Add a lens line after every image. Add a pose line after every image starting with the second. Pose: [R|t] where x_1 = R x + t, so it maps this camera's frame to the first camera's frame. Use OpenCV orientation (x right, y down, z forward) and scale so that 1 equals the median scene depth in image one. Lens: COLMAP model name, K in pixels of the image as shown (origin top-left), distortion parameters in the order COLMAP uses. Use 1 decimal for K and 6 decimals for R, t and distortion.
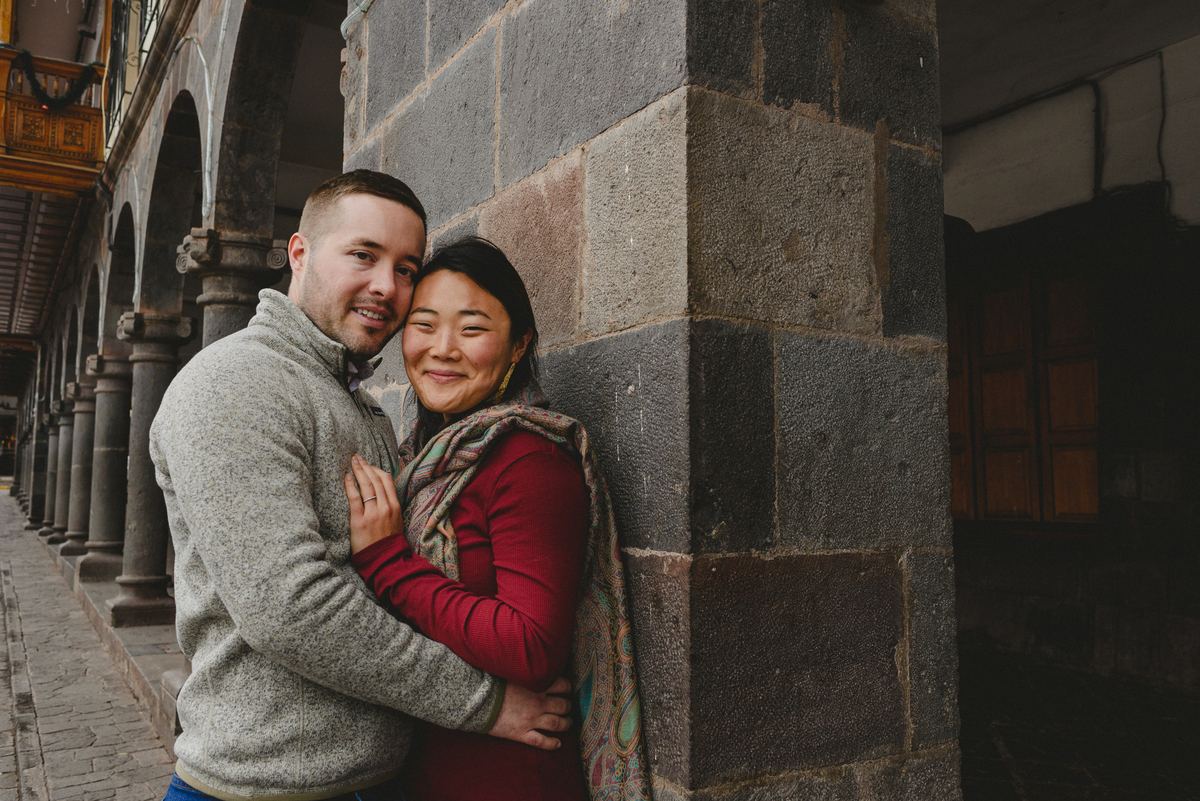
lens RADIAL K [[965.9, 0, 600.0], [0, 965.9, 400.5], [0, 0, 1]] dist [0.045317, -0.070733]
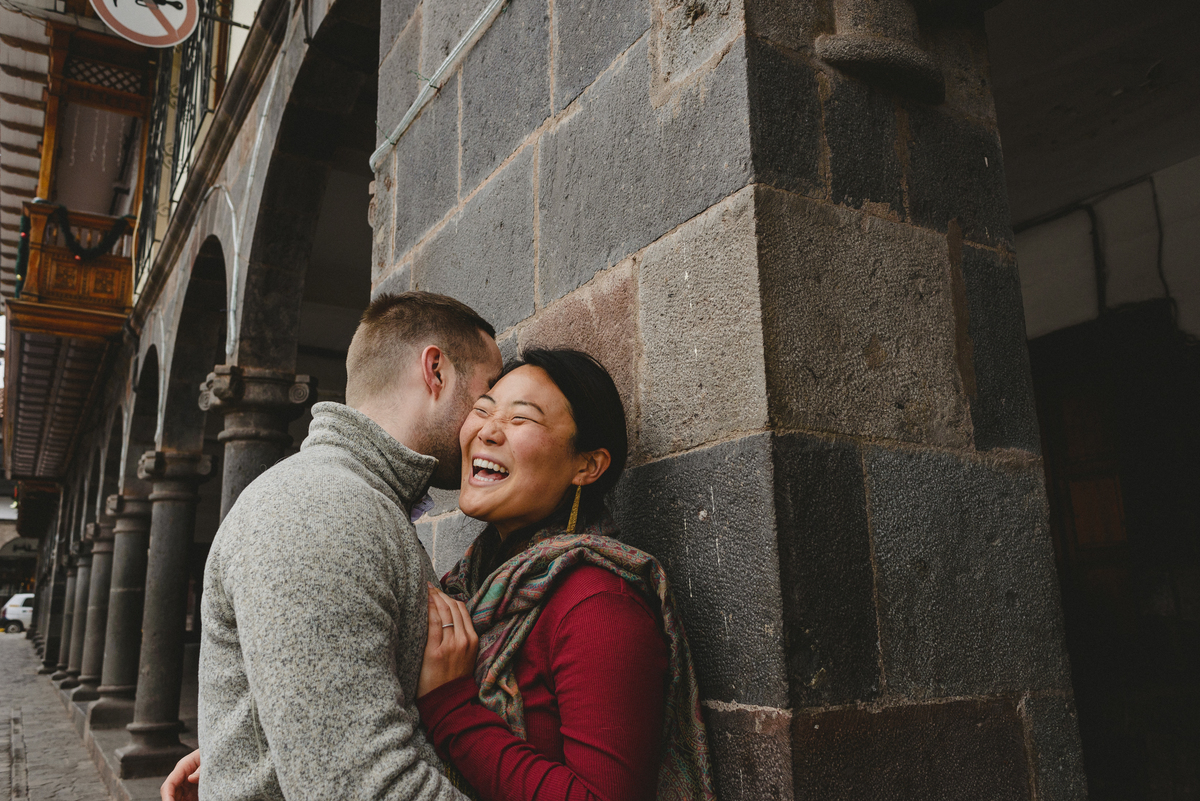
lens RADIAL K [[965.9, 0, 600.0], [0, 965.9, 400.5], [0, 0, 1]] dist [0.045317, -0.070733]
pose [[0.999550, -0.025510, -0.015788, -0.041697], [0.023221, 0.991080, -0.131230, -0.001255], [0.018995, 0.130804, 0.991226, 0.092624]]
